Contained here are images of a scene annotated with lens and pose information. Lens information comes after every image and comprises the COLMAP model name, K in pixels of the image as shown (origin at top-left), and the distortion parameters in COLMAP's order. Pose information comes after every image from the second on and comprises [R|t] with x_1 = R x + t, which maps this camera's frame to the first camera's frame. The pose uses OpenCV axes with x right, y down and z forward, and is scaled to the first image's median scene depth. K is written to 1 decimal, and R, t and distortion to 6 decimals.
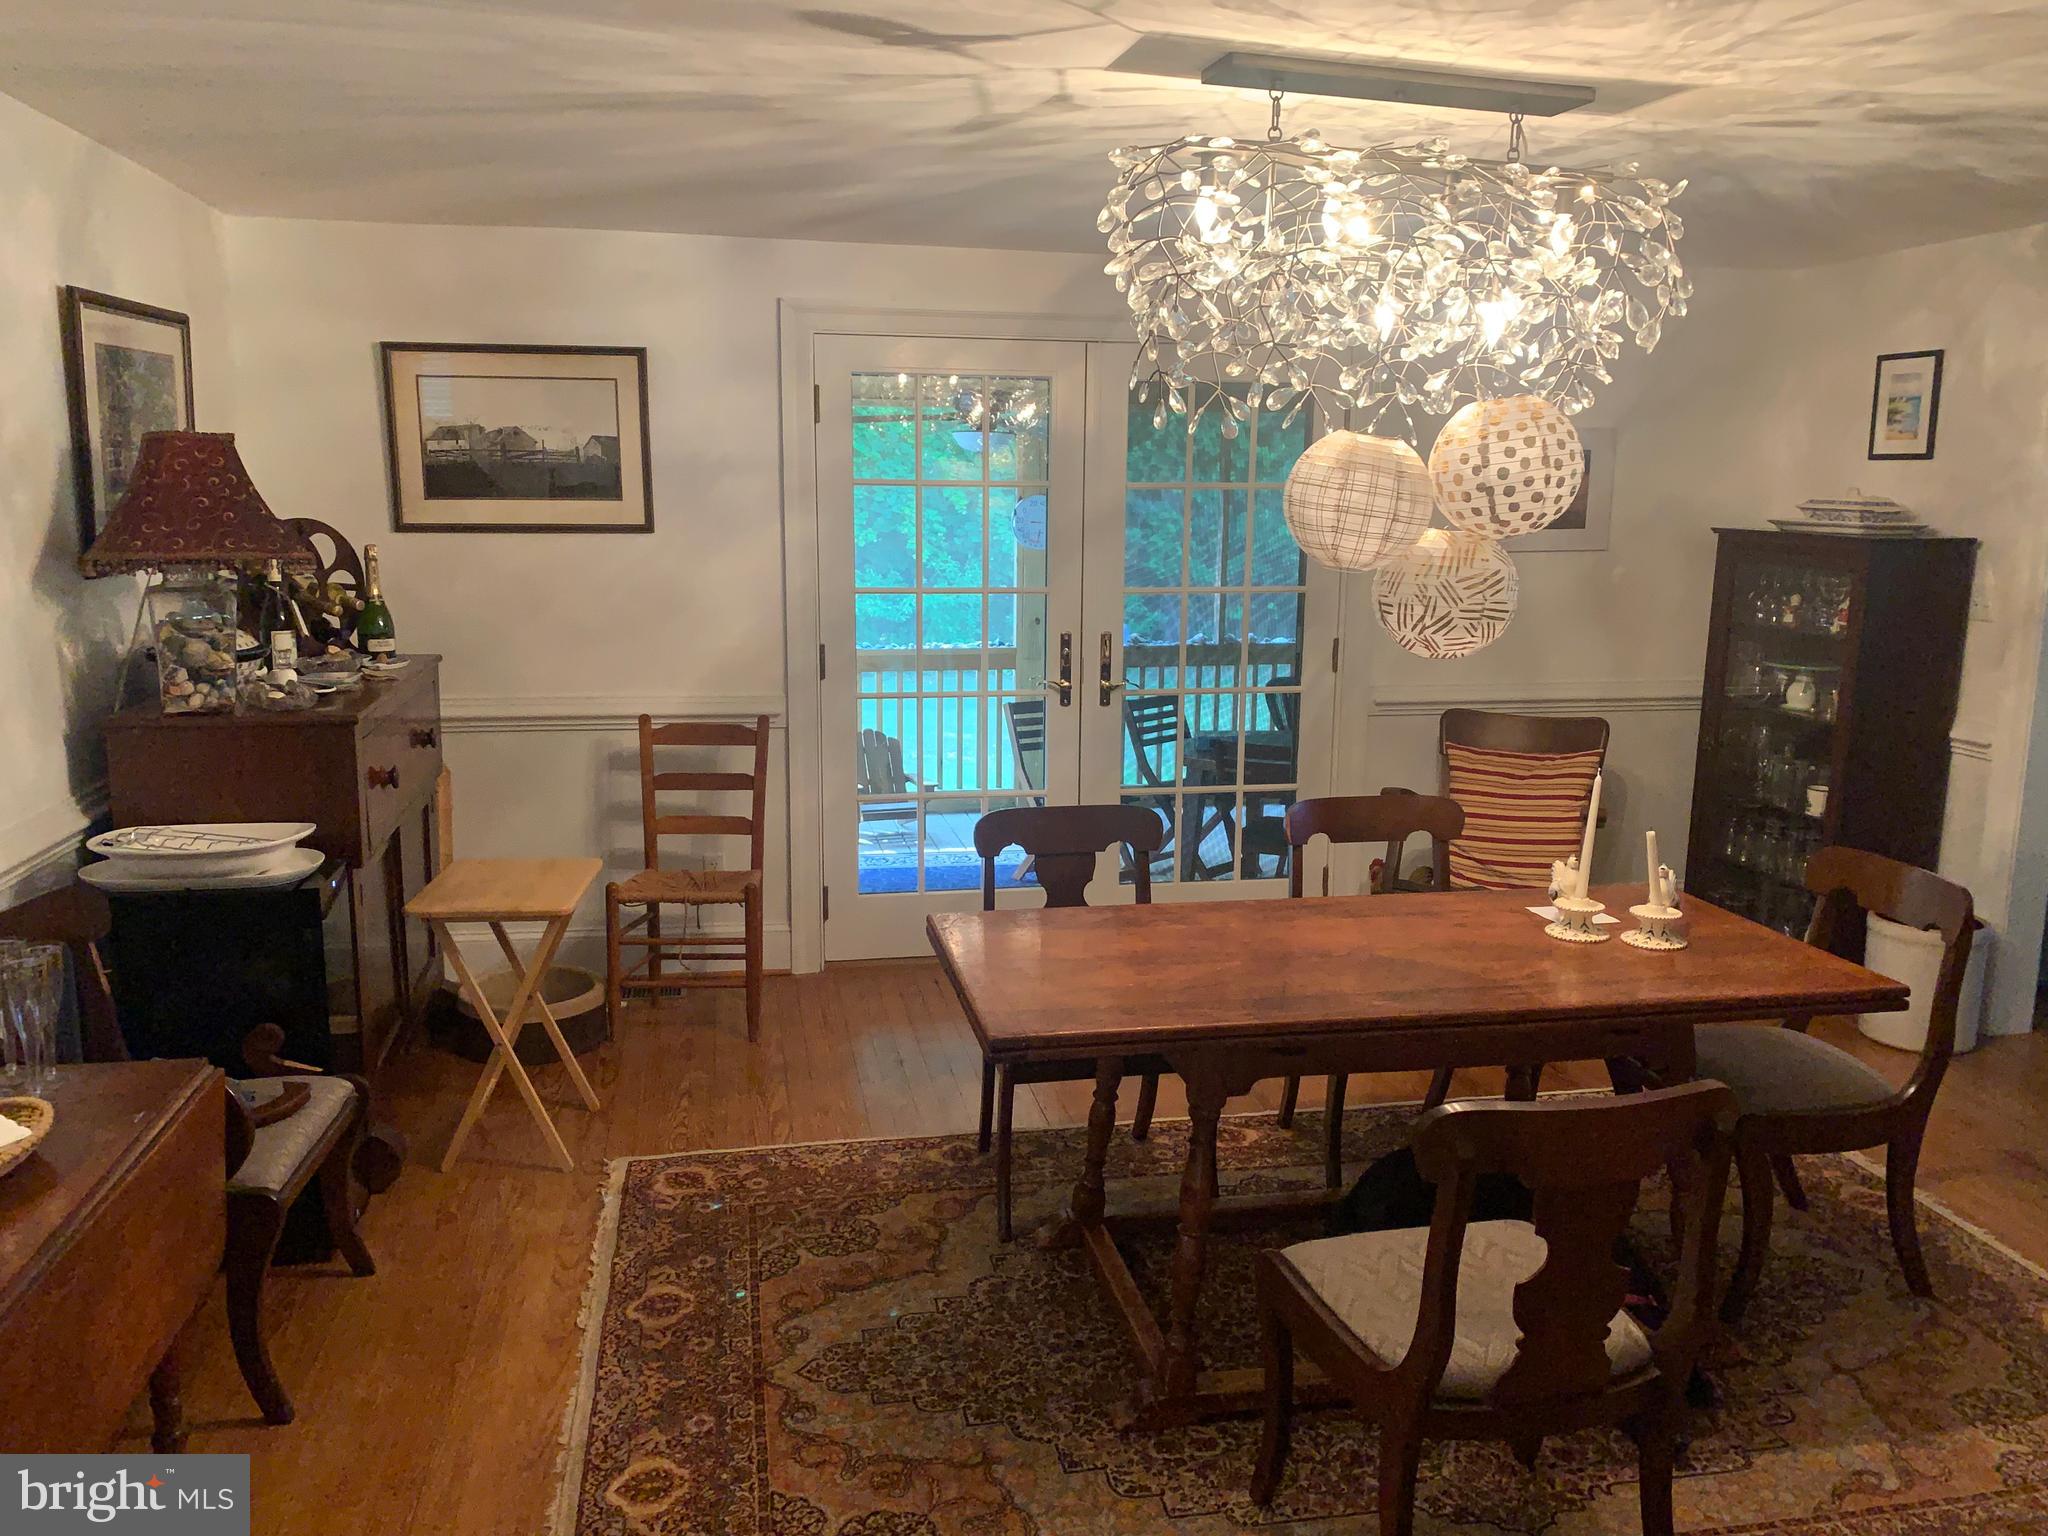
lens RADIAL K [[1571.1, 0, 1033.5], [0, 1571.1, 768.5], [0, 0, 1]] dist [0.042336, -0.023994]
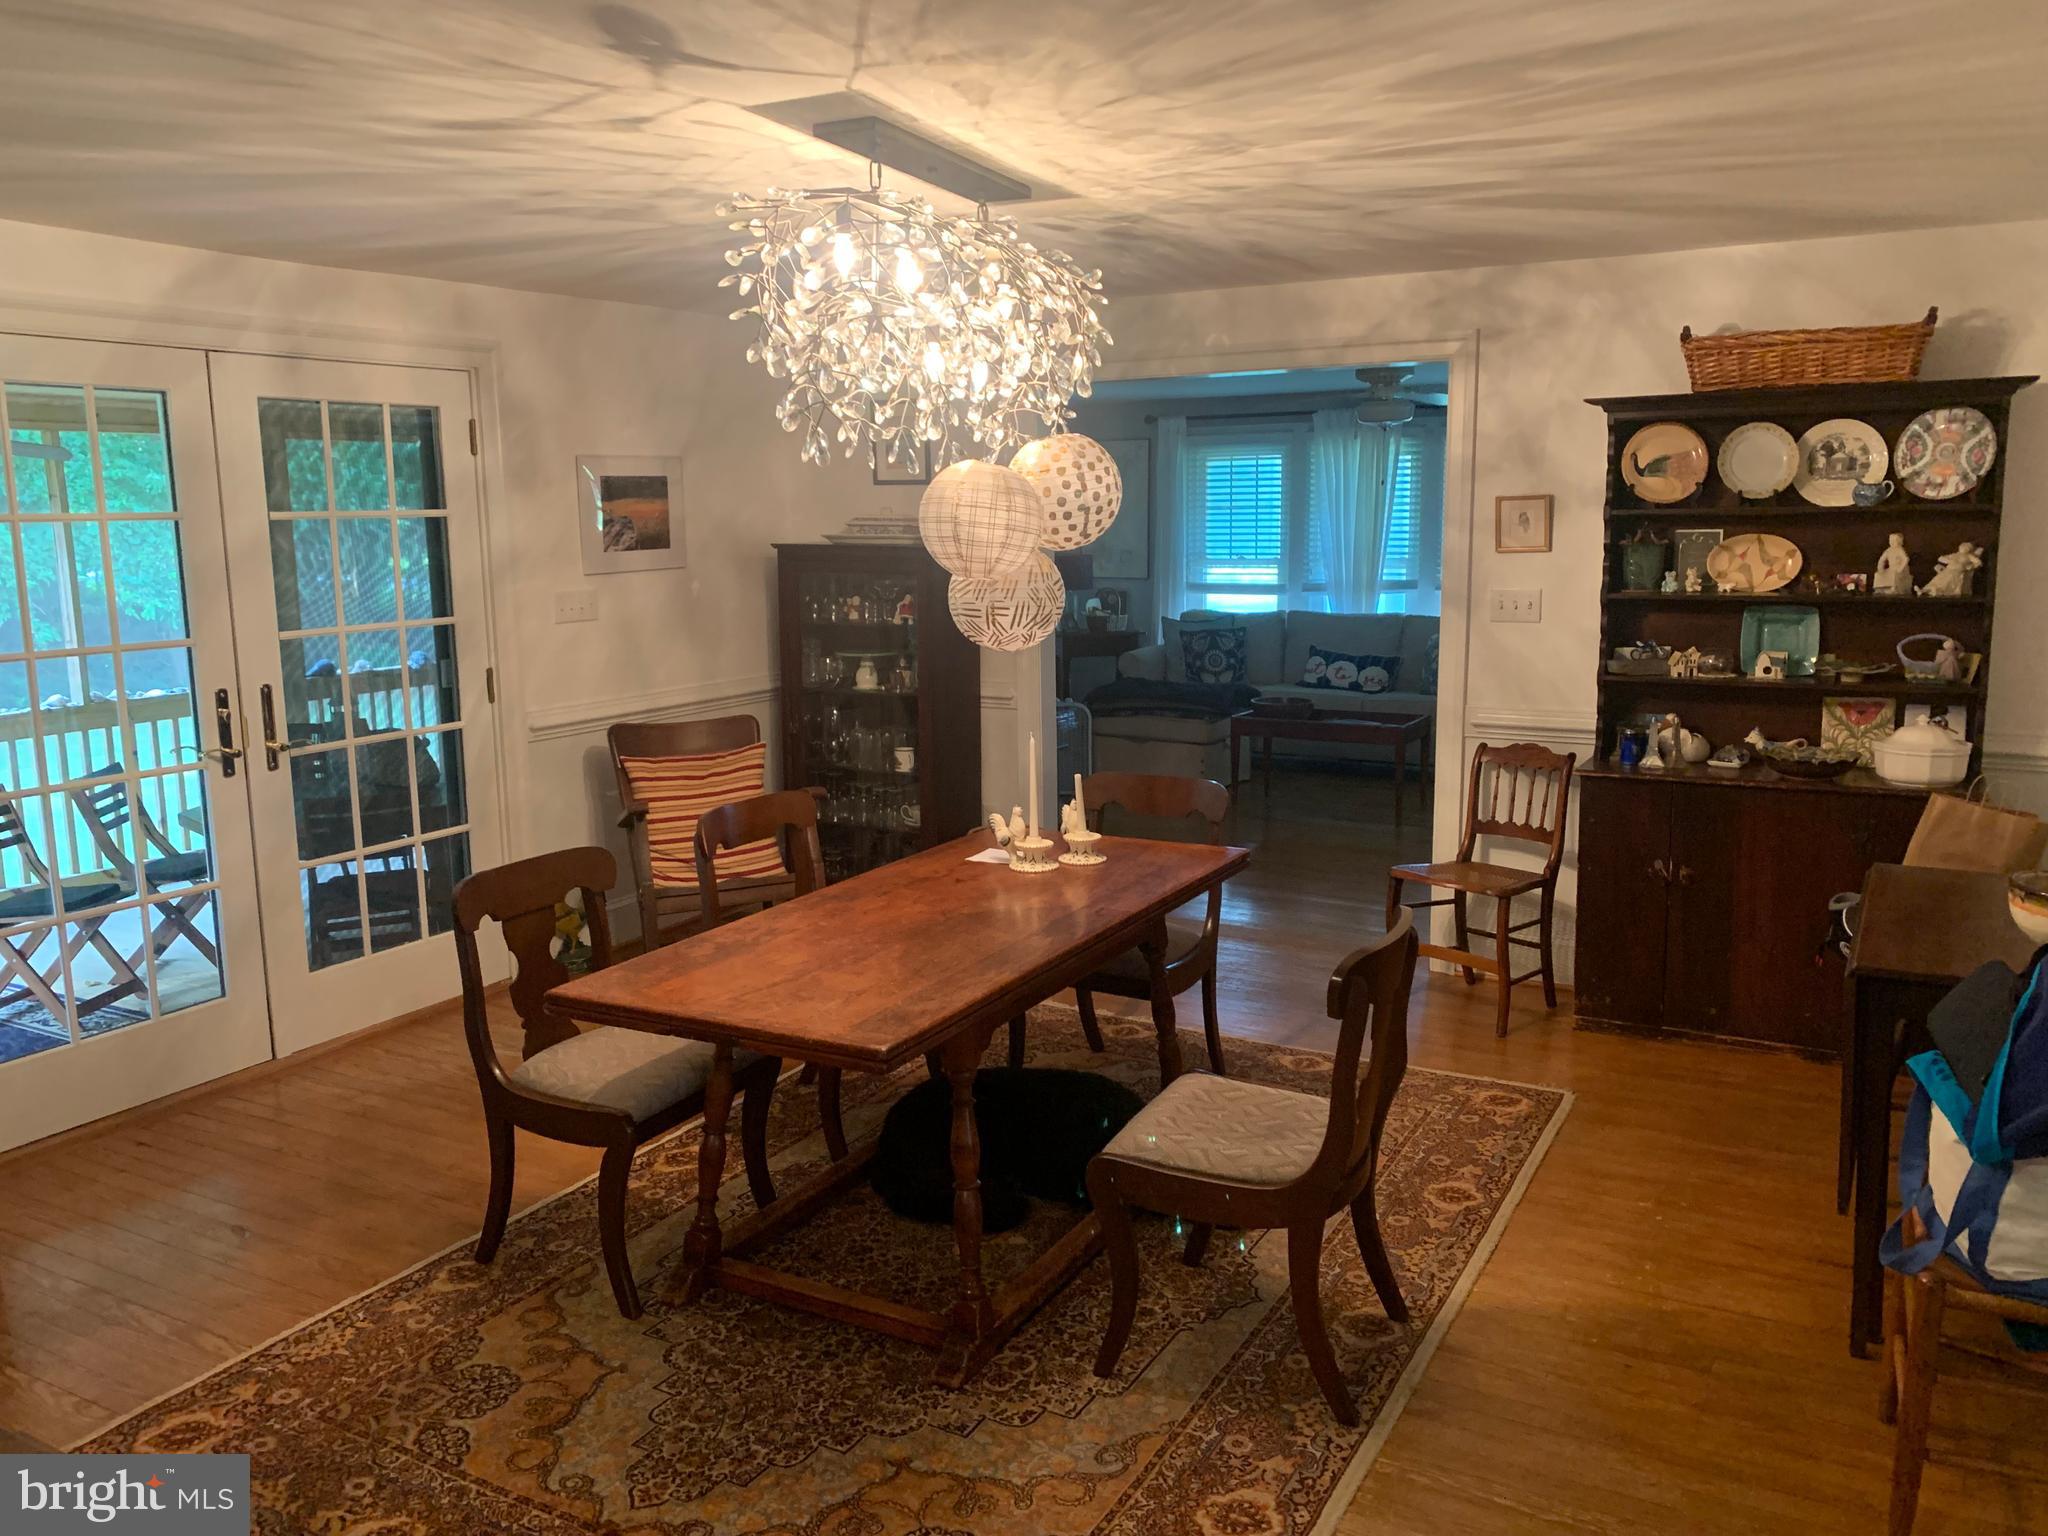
lens RADIAL K [[1571.1, 0, 1032.6], [0, 1571.1, 753.1], [0, 0, 1]] dist [0.042336, -0.023994]
pose [[0.646264, -0.137505, 0.750624, -0.553541], [0.155898, 0.986677, 0.046524, -0.040498], [-0.747020, 0.086954, 0.659090, 0.182597]]
